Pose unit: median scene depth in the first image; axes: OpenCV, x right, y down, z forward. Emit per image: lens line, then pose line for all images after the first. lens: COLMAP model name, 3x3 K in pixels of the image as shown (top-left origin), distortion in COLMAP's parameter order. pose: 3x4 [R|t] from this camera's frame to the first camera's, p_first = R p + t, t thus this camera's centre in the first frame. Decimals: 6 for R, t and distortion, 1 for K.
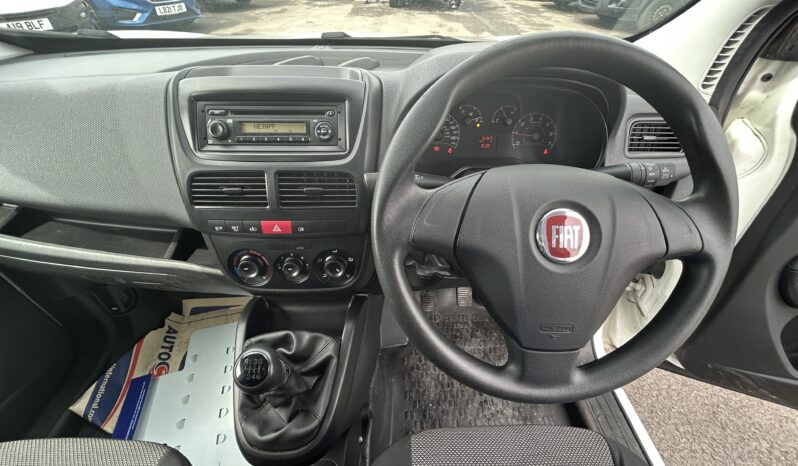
lens RADIAL K [[347.8, 0, 398.5], [0, 347.8, 234.0], [0, 0, 1]] dist [0.001680, 0.000479]
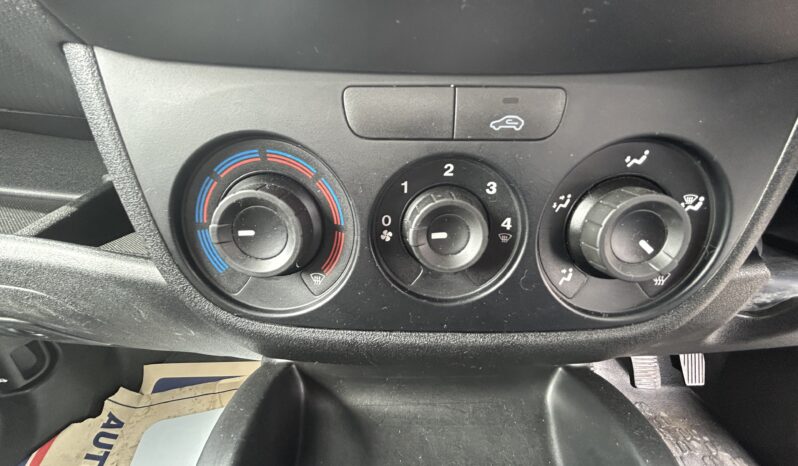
lens RADIAL K [[347.8, 0, 400.9], [0, 347.8, 231.7], [0, 0, 1]] dist [0.001680, 0.000479]
pose [[0.999417, 0.008137, -0.033165, -0.175751], [-0.014151, 0.982569, -0.185359, 0.074594], [0.031078, 0.185720, 0.982111, 0.417800]]
